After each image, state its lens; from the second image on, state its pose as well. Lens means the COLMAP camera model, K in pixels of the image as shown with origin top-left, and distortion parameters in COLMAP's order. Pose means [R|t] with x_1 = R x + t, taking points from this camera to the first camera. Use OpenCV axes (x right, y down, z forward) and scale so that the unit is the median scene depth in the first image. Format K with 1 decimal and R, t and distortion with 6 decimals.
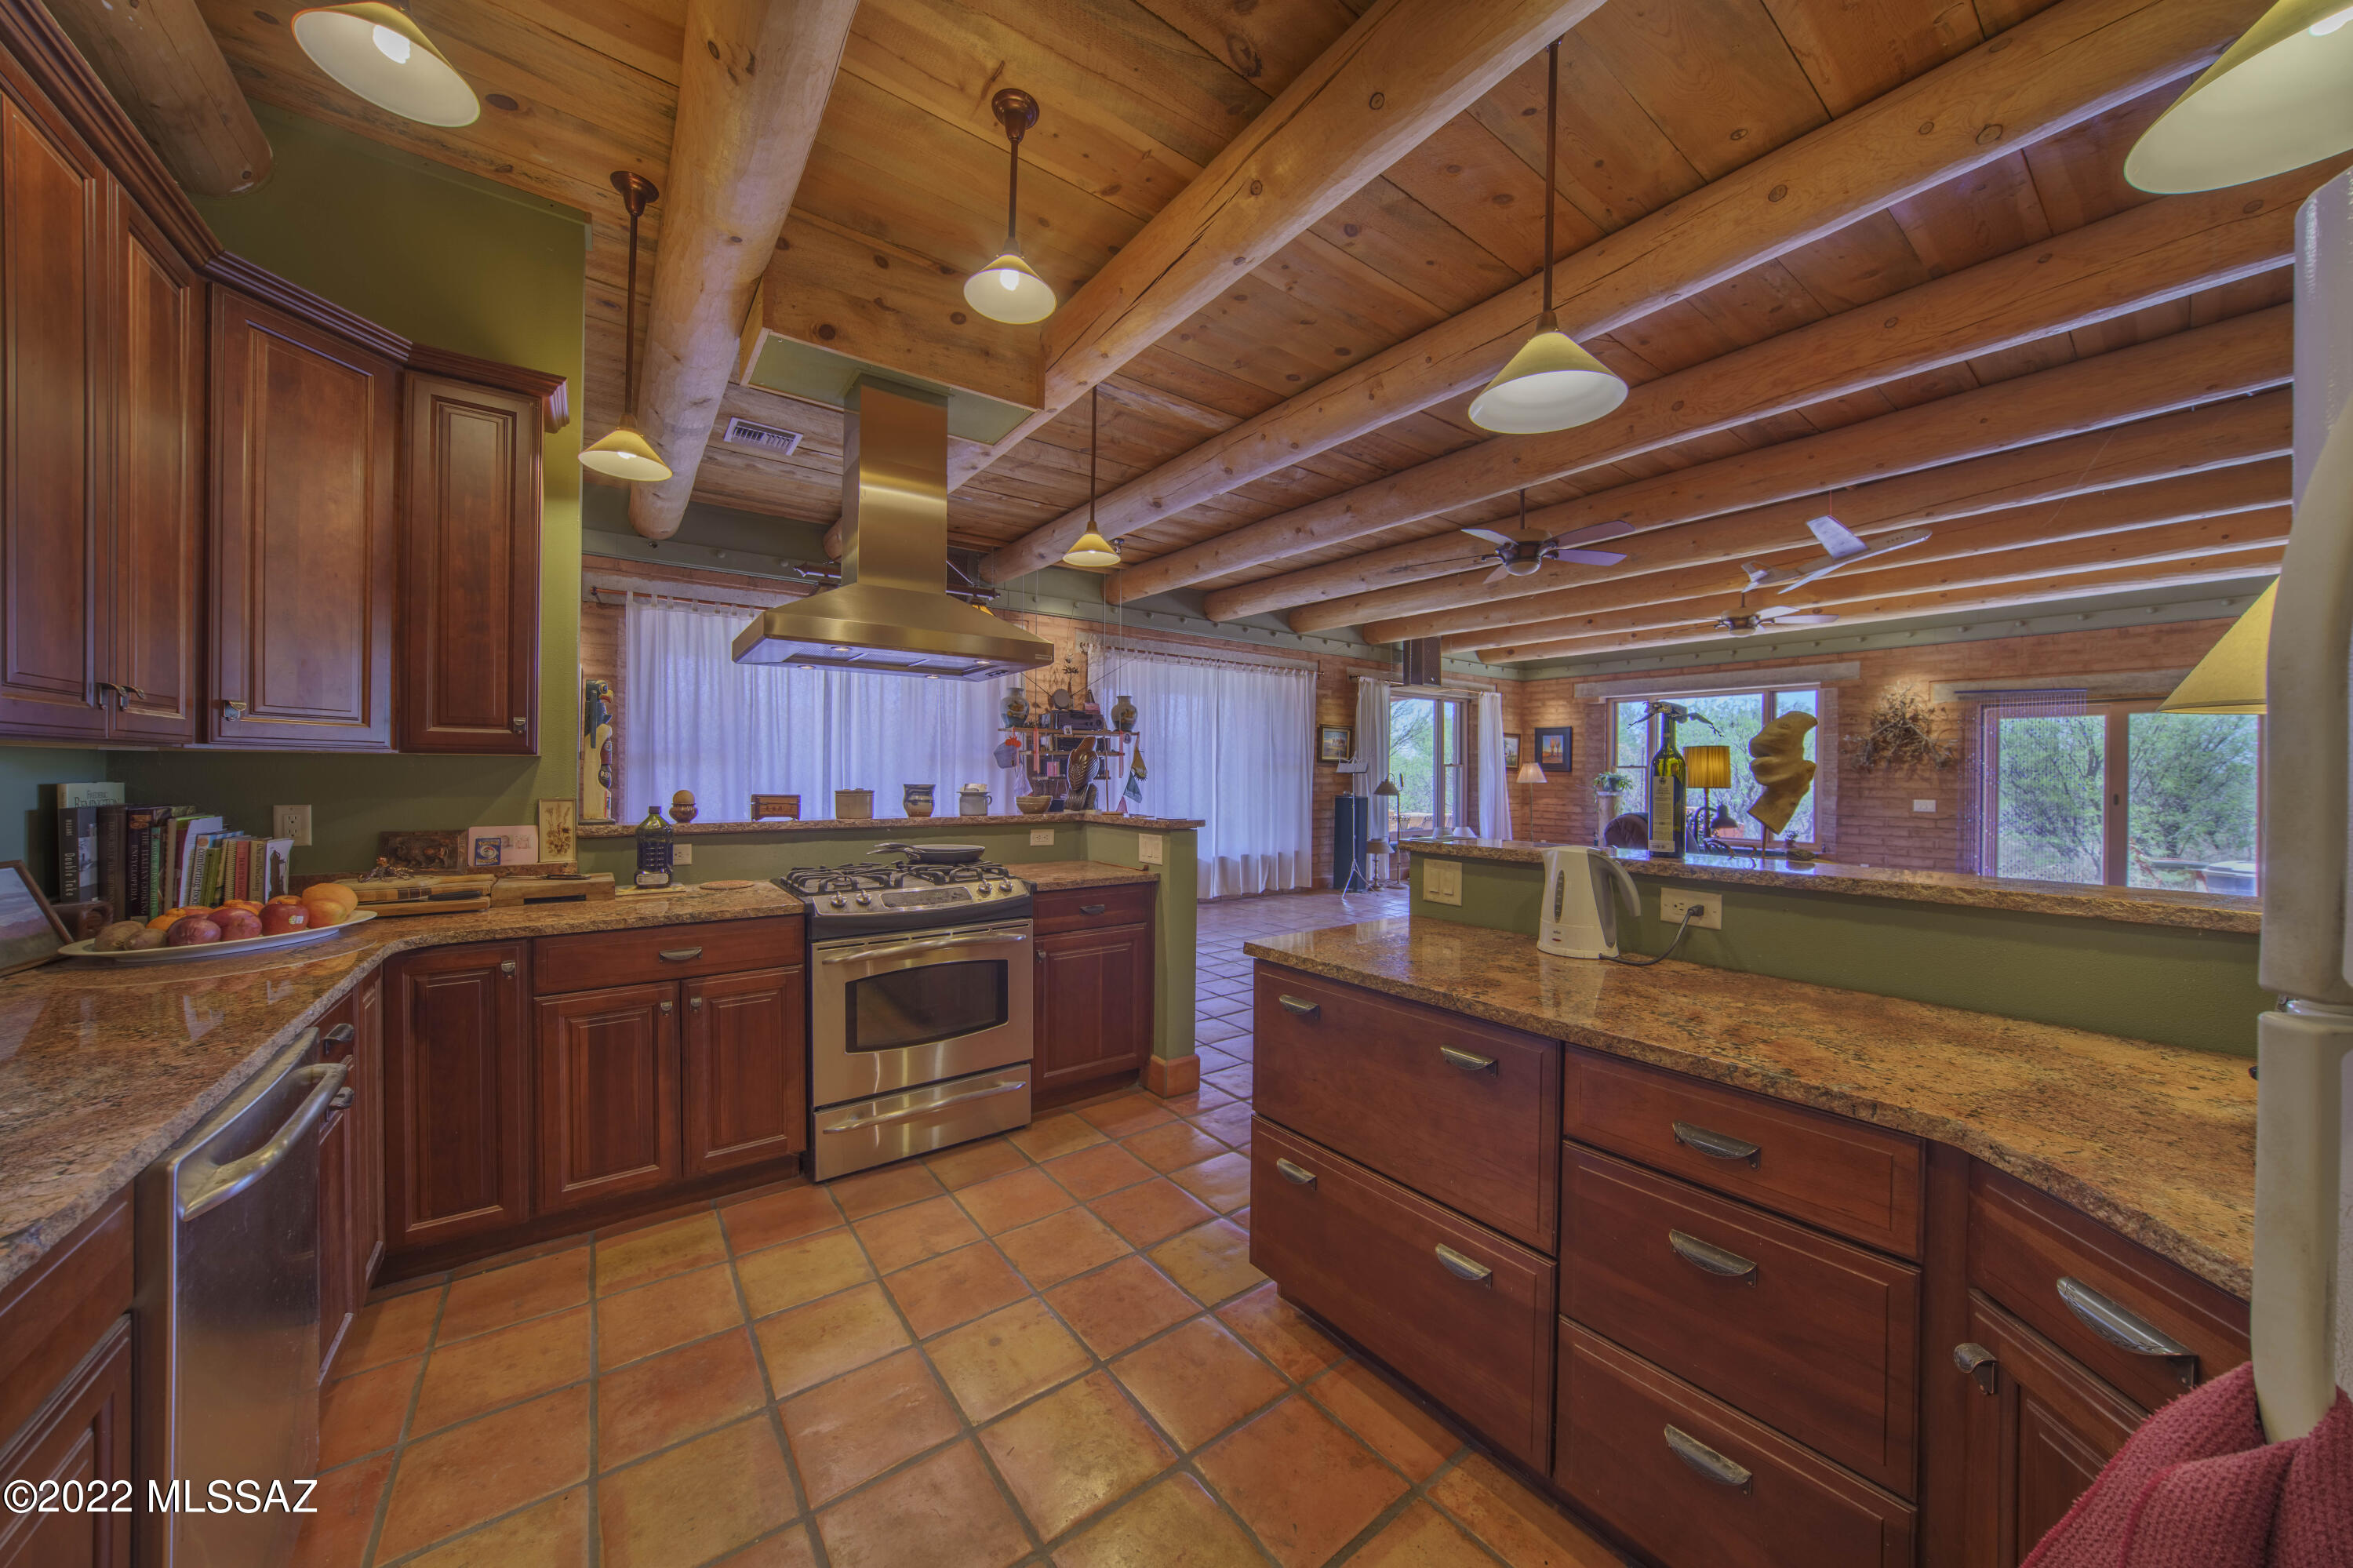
lens RADIAL K [[785.8, 0, 1183.1], [0, 785.8, 776.9], [0, 0, 1]] dist [-0.020302, 0.003684]
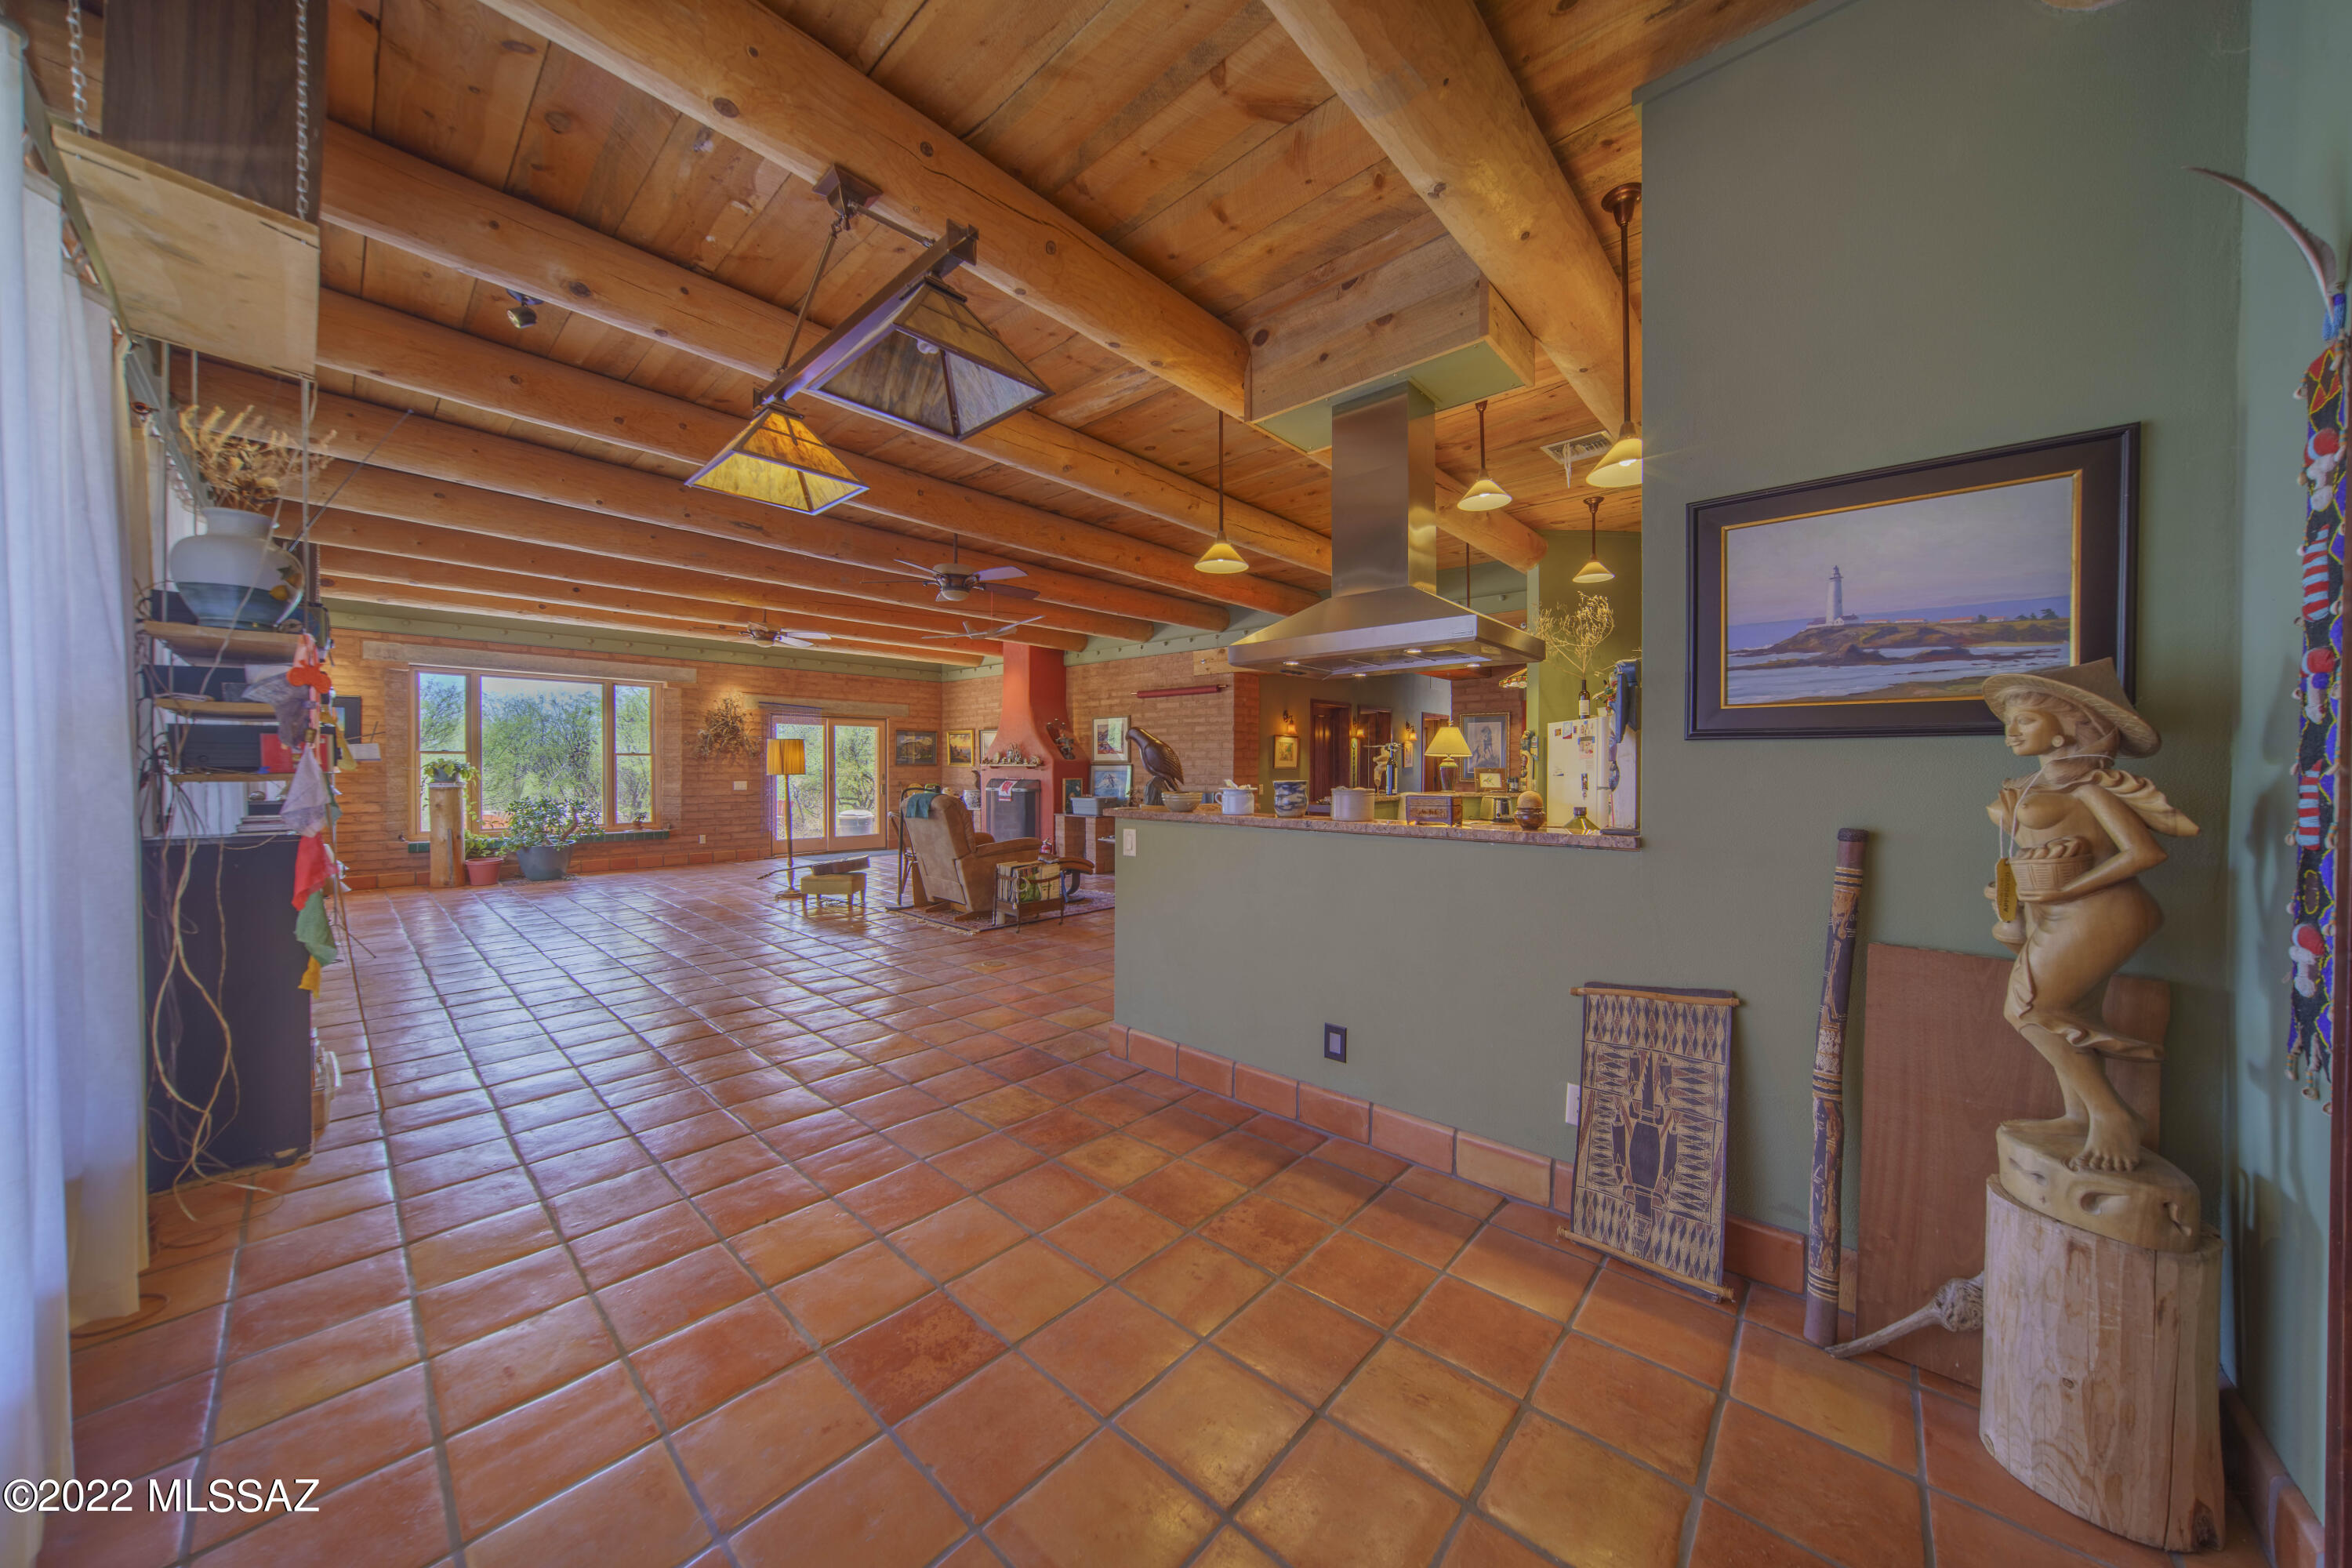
lens RADIAL K [[785.5, 0, 1158.5], [0, 785.5, 778.4], [0, 0, 1]] dist [-0.020302, 0.003684]
pose [[-0.175907, -0.021674, 0.984168, -0.481842], [-0.000774, 0.999760, 0.021878, -0.004910], [-0.984406, 0.003086, -0.175882, 0.525432]]
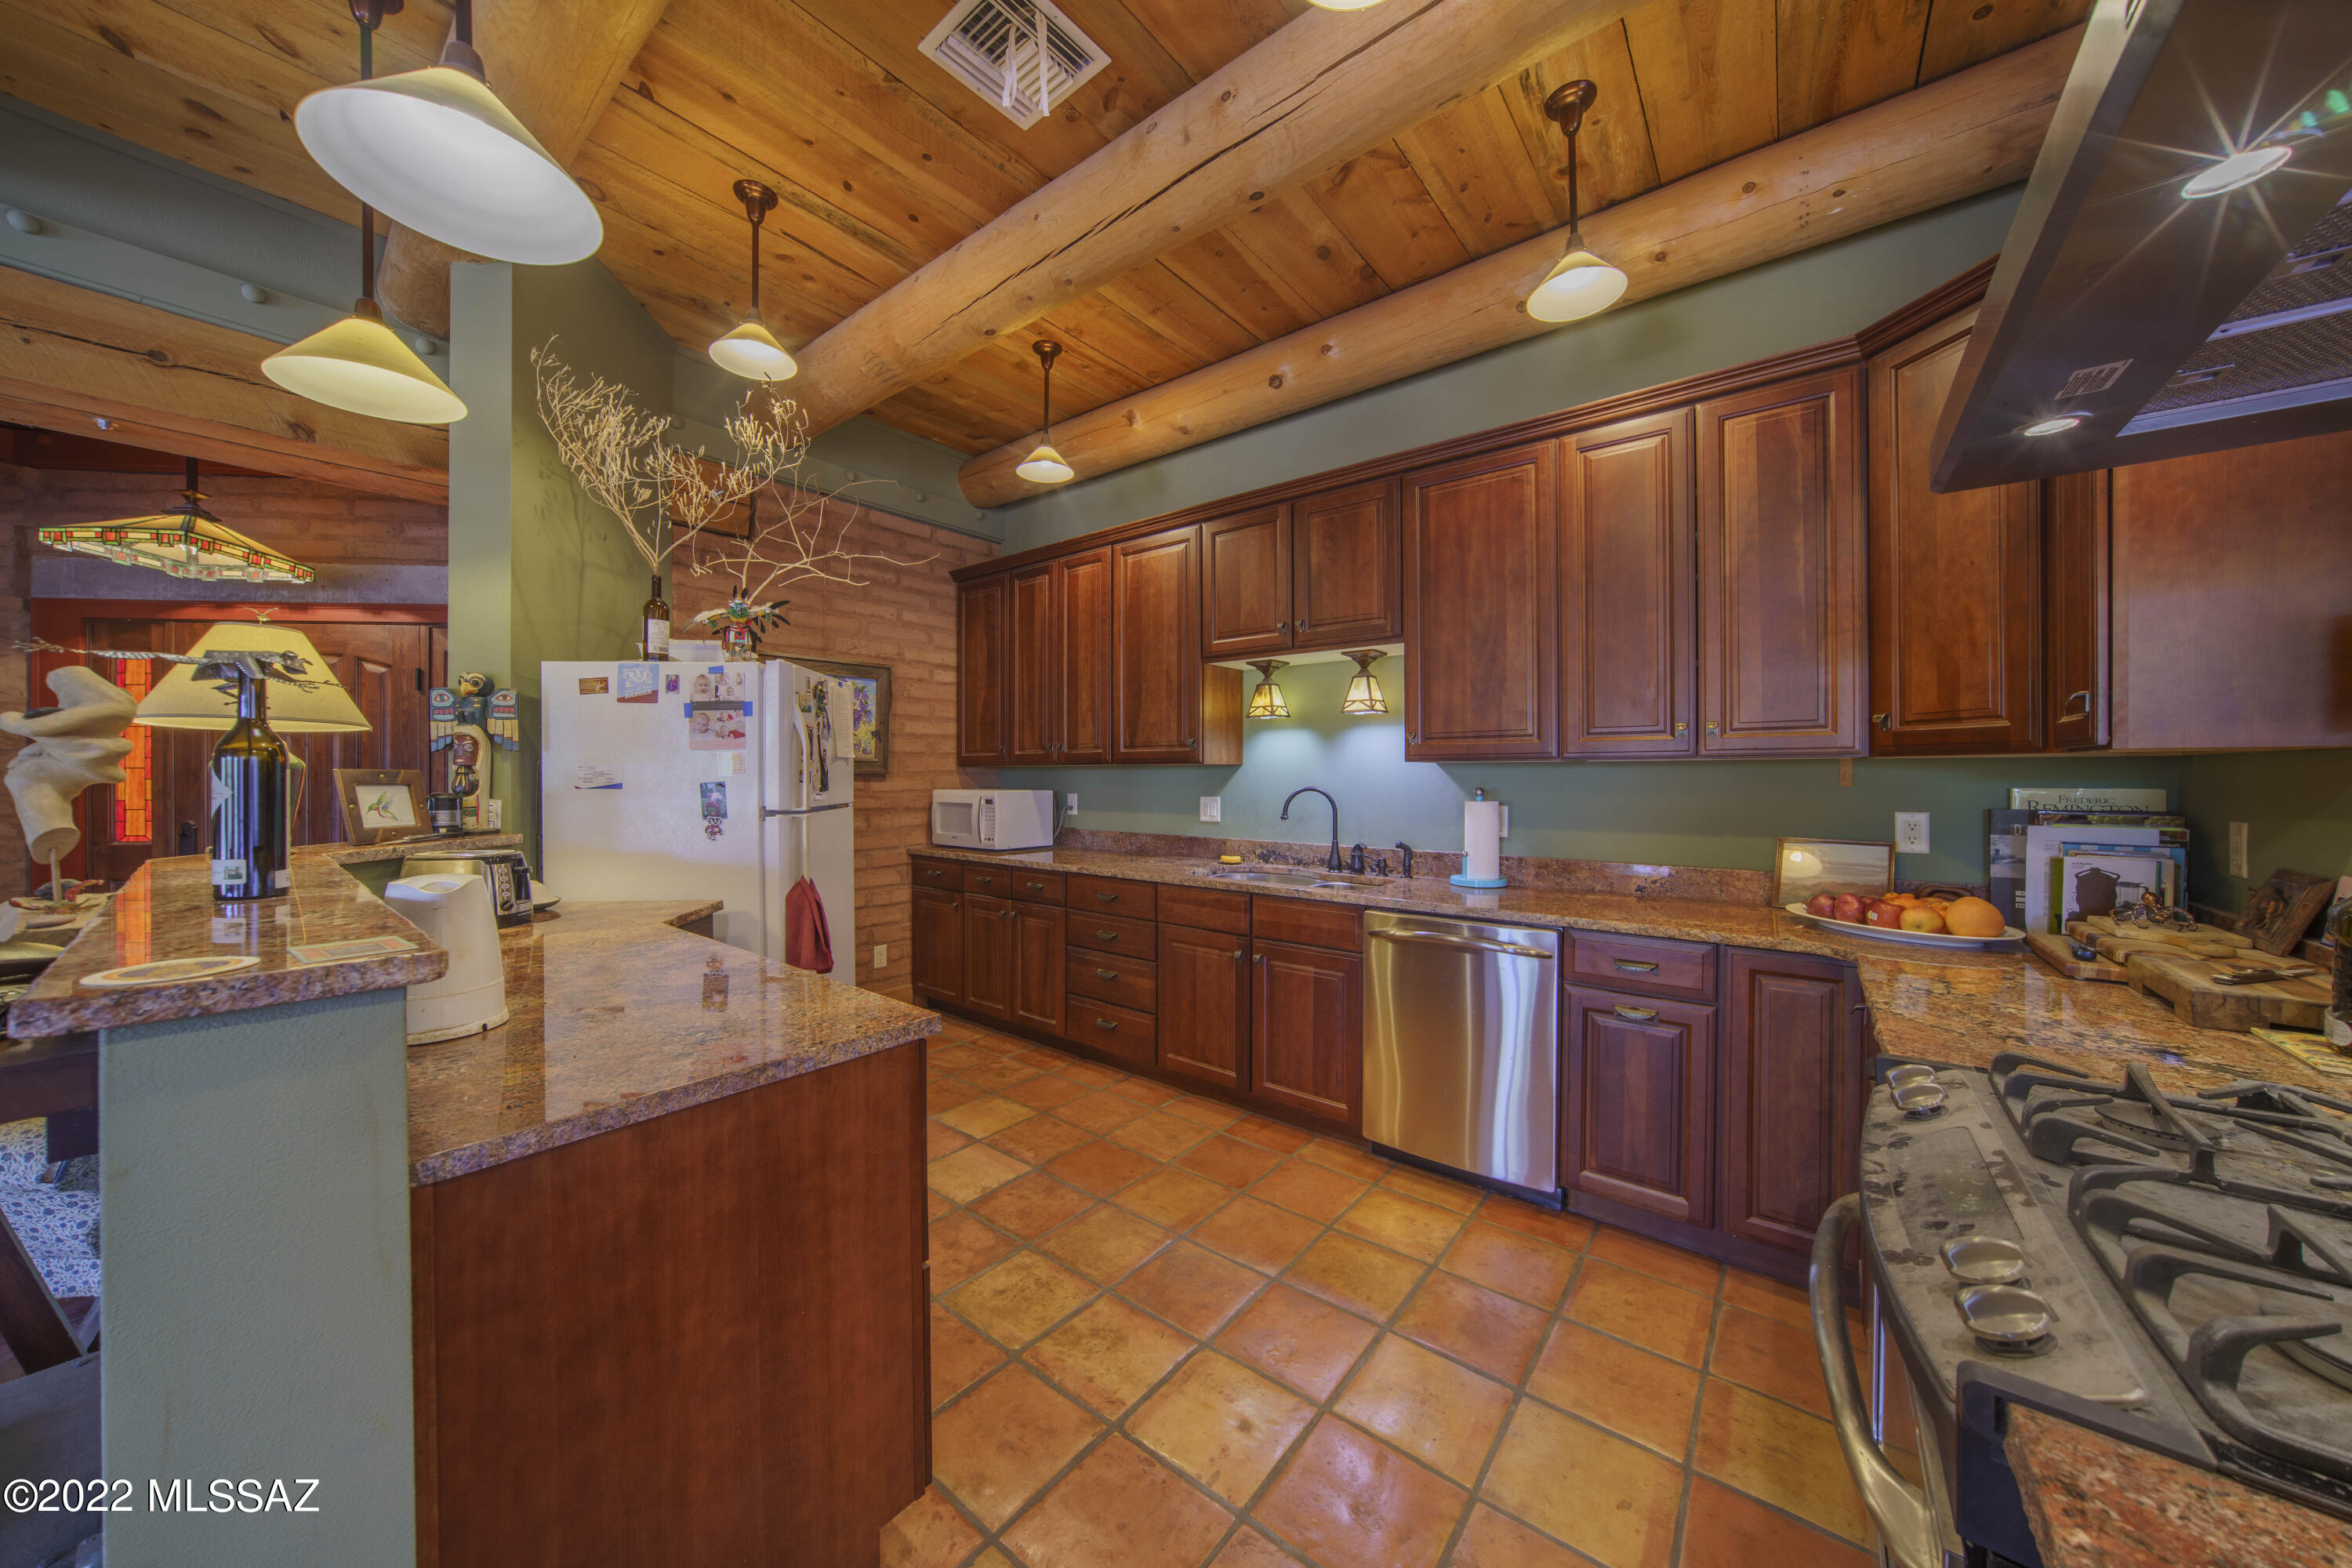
lens RADIAL K [[785.5, 0, 1175.2], [0, 785.5, 777.1], [0, 0, 1]] dist [-0.020302, 0.003684]
pose [[-0.969078, -0.005577, -0.246692, 0.010888], [-0.008108, 0.999924, 0.009246, -0.001575], [0.246622, 0.010961, -0.969050, 0.386855]]
